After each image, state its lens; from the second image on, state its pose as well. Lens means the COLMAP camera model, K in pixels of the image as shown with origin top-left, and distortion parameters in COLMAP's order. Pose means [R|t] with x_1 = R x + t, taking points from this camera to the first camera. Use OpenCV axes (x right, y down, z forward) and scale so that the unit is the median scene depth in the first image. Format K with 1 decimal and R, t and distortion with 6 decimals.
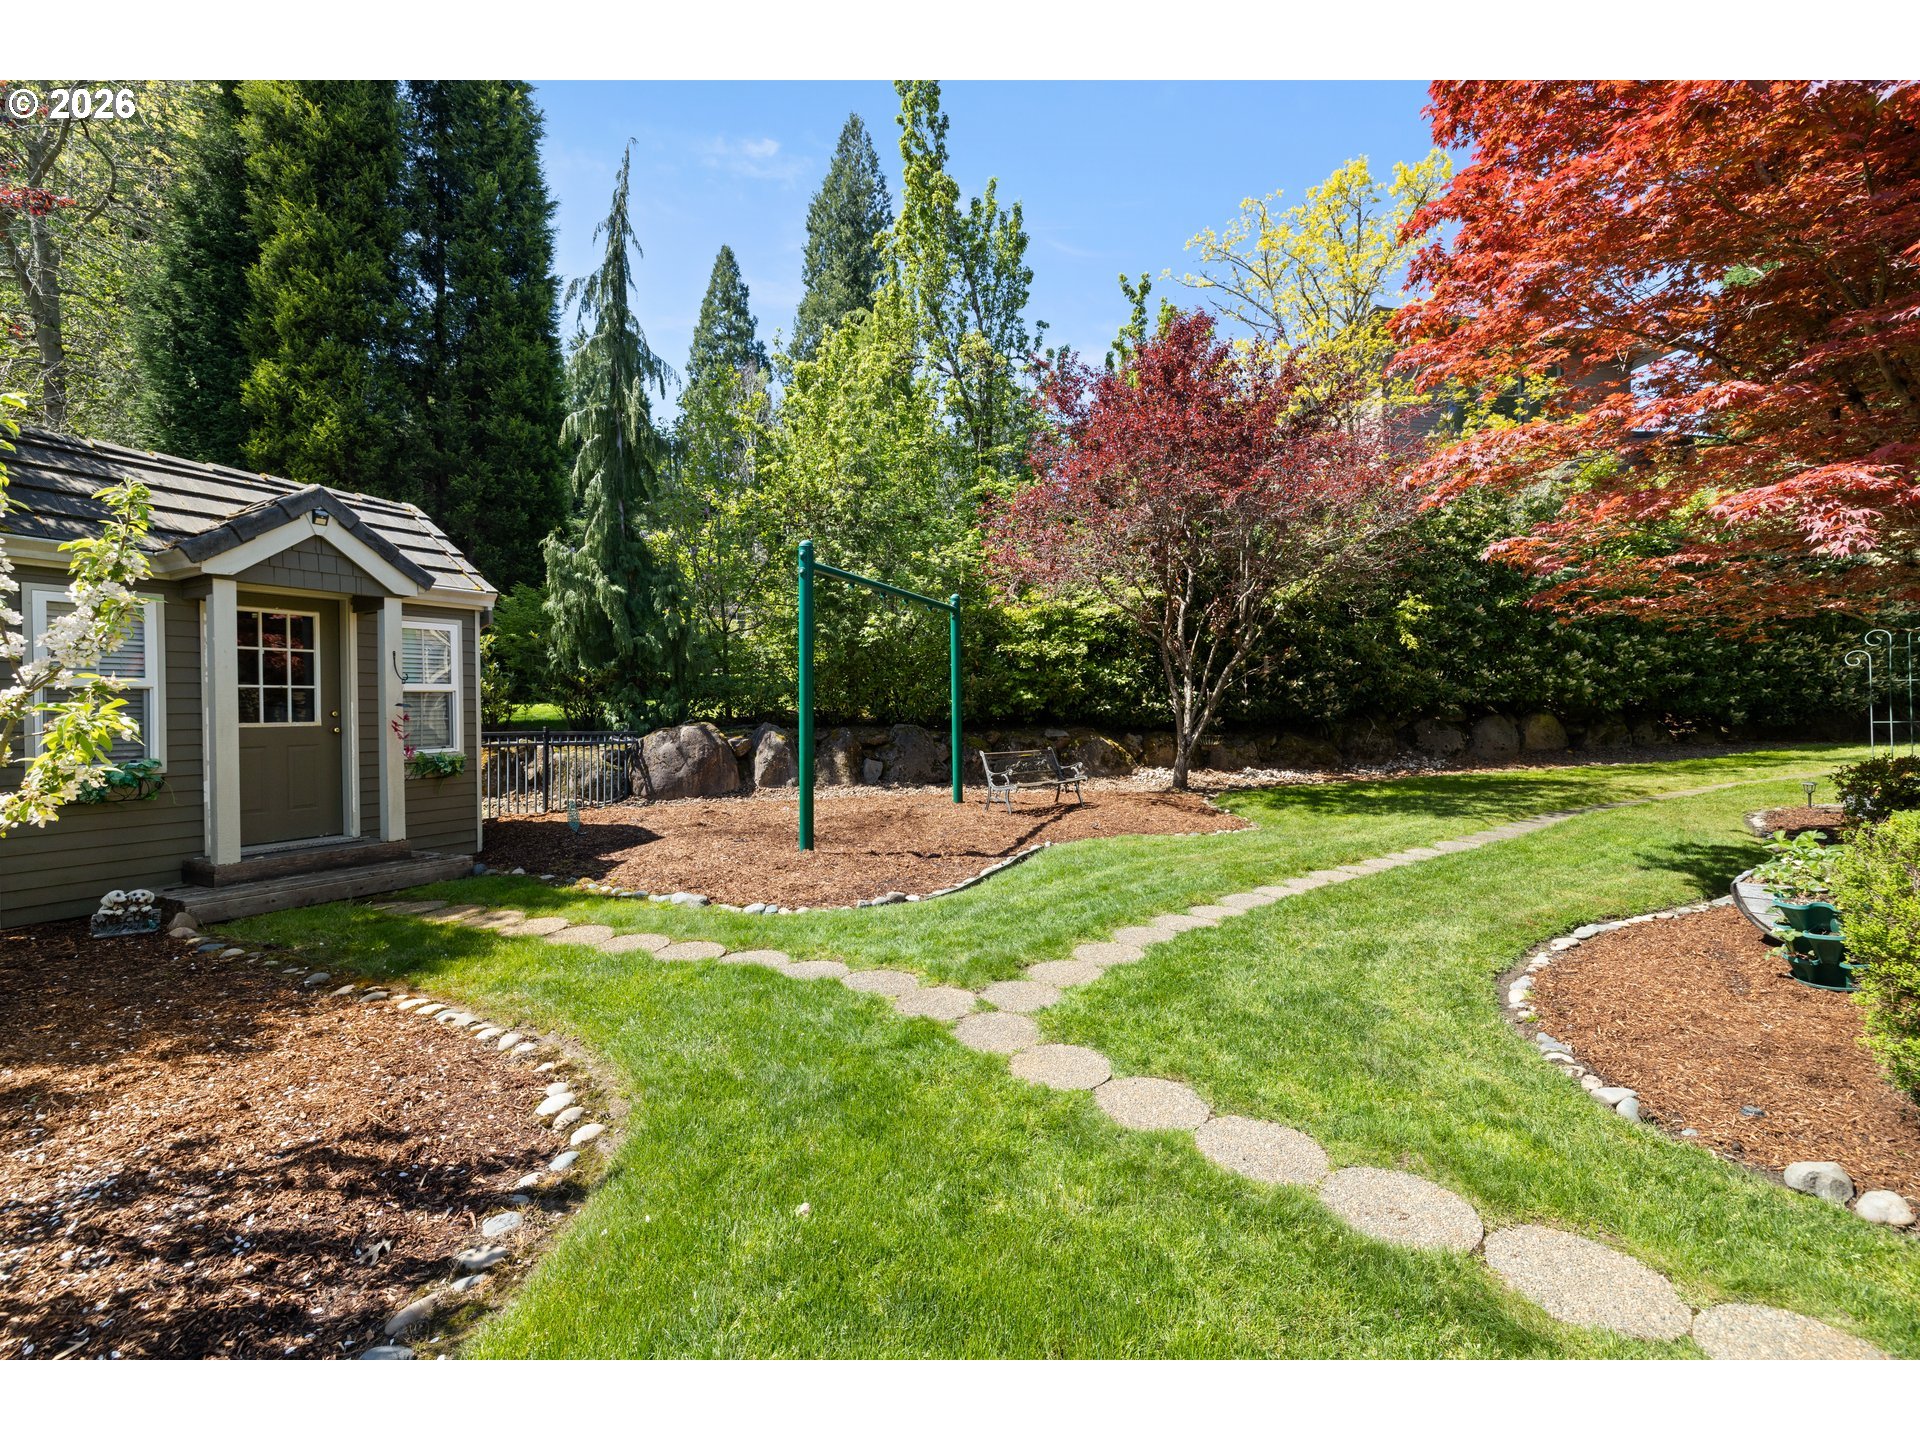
lens RADIAL K [[811.0, 0, 953.4], [0, 811.0, 711.8], [0, 0, 1]] dist [-0.003477, 0.000276]
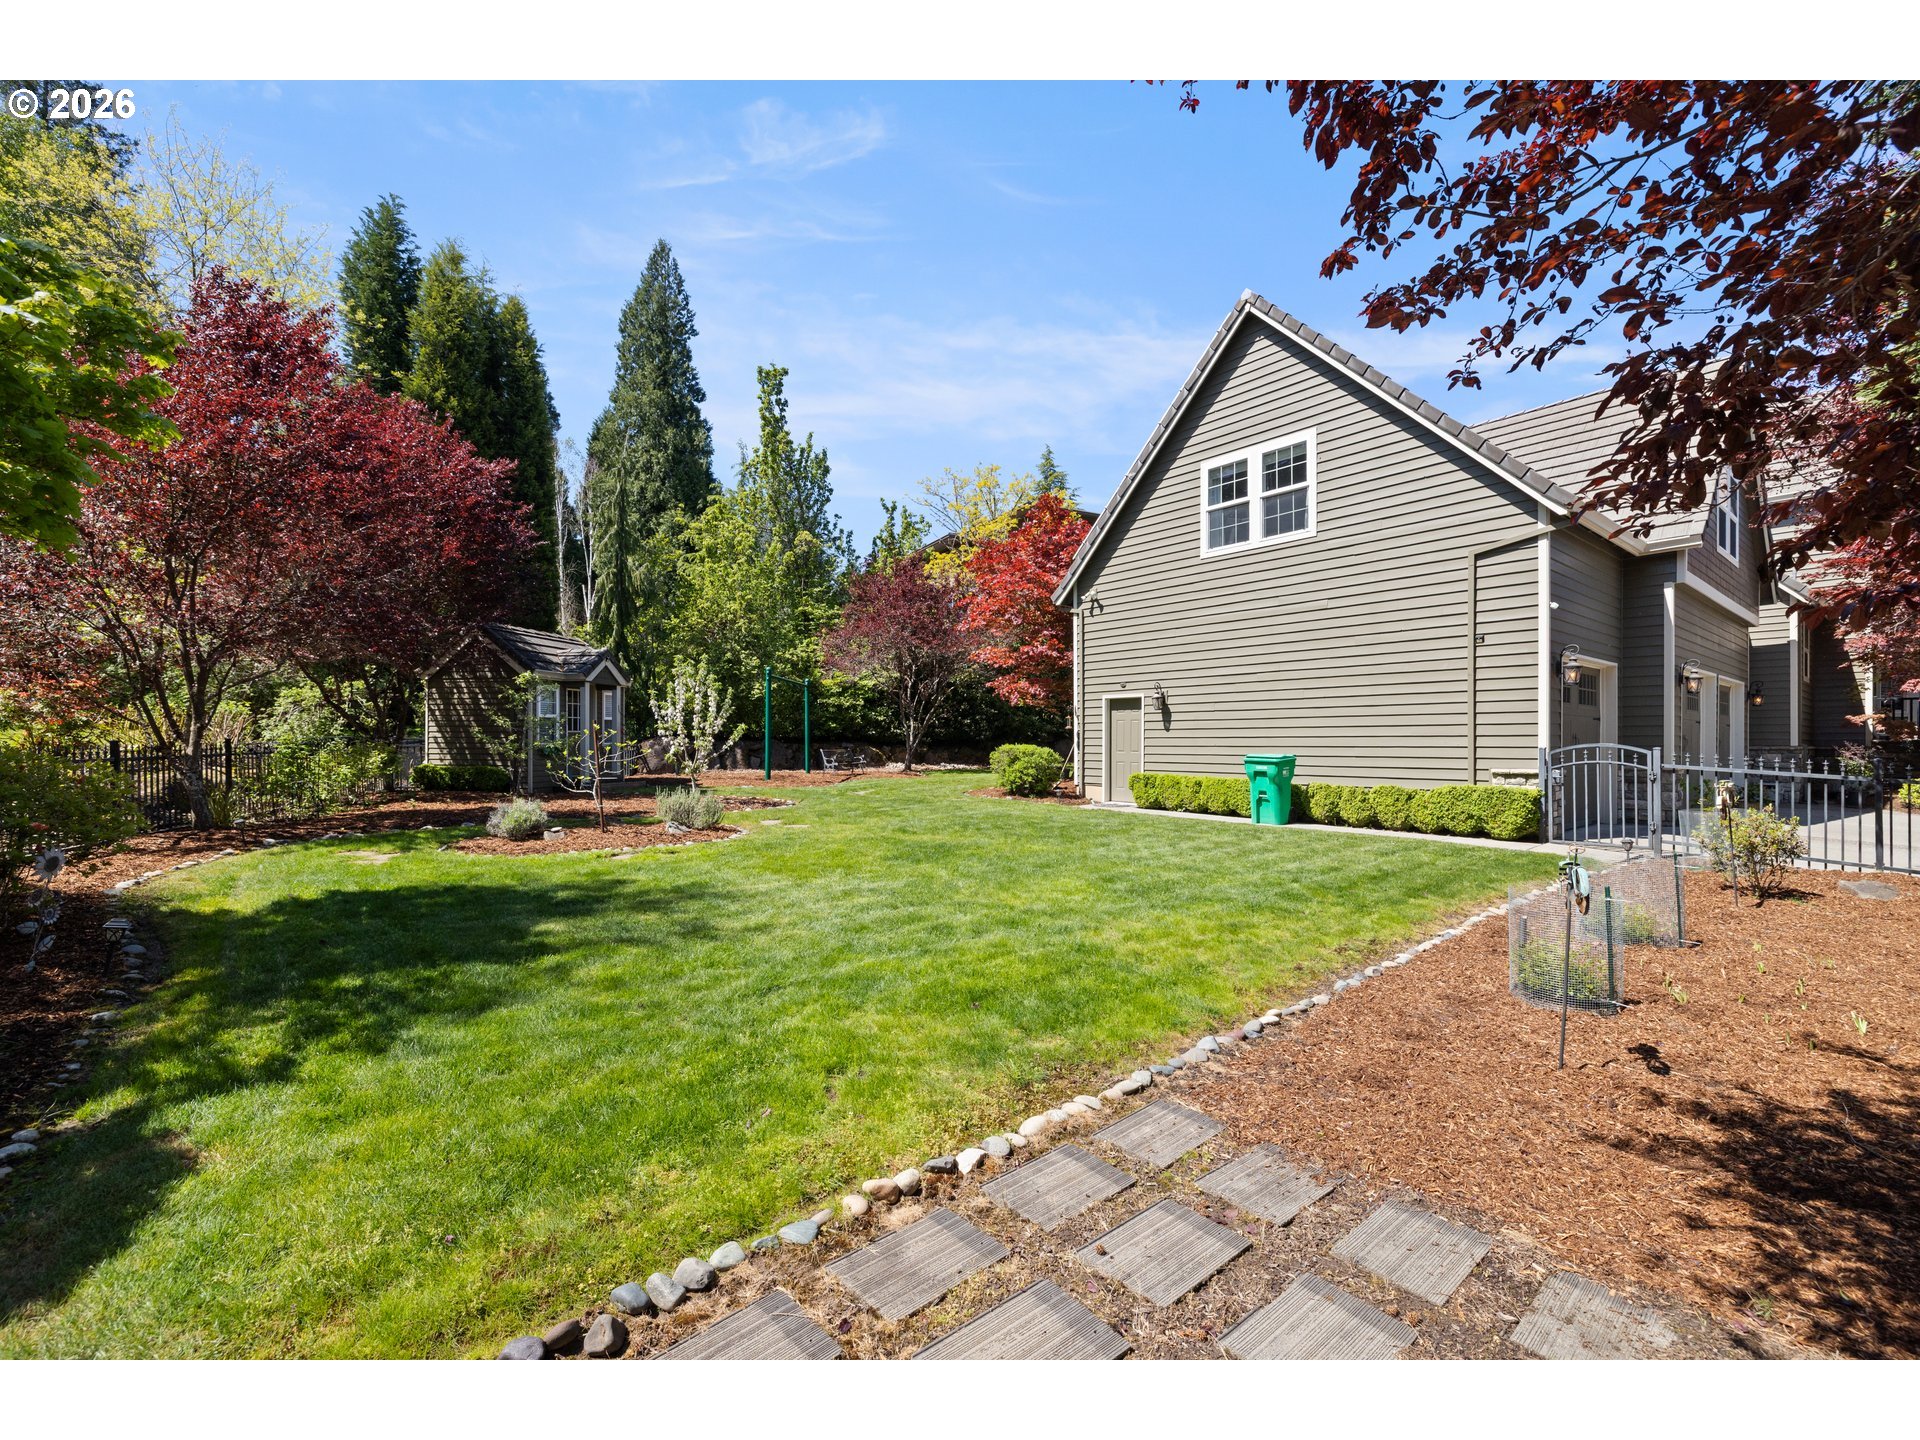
lens RADIAL K [[811.0, 0, 958.5], [0, 811.0, 725.3], [0, 0, 1]] dist [-0.003477, 0.000276]
pose [[0.951181, 0.010955, 0.308438, -0.208422], [-0.006824, 0.999872, -0.014468, 0.004946], [-0.308557, 0.011657, 0.951134, -0.882859]]
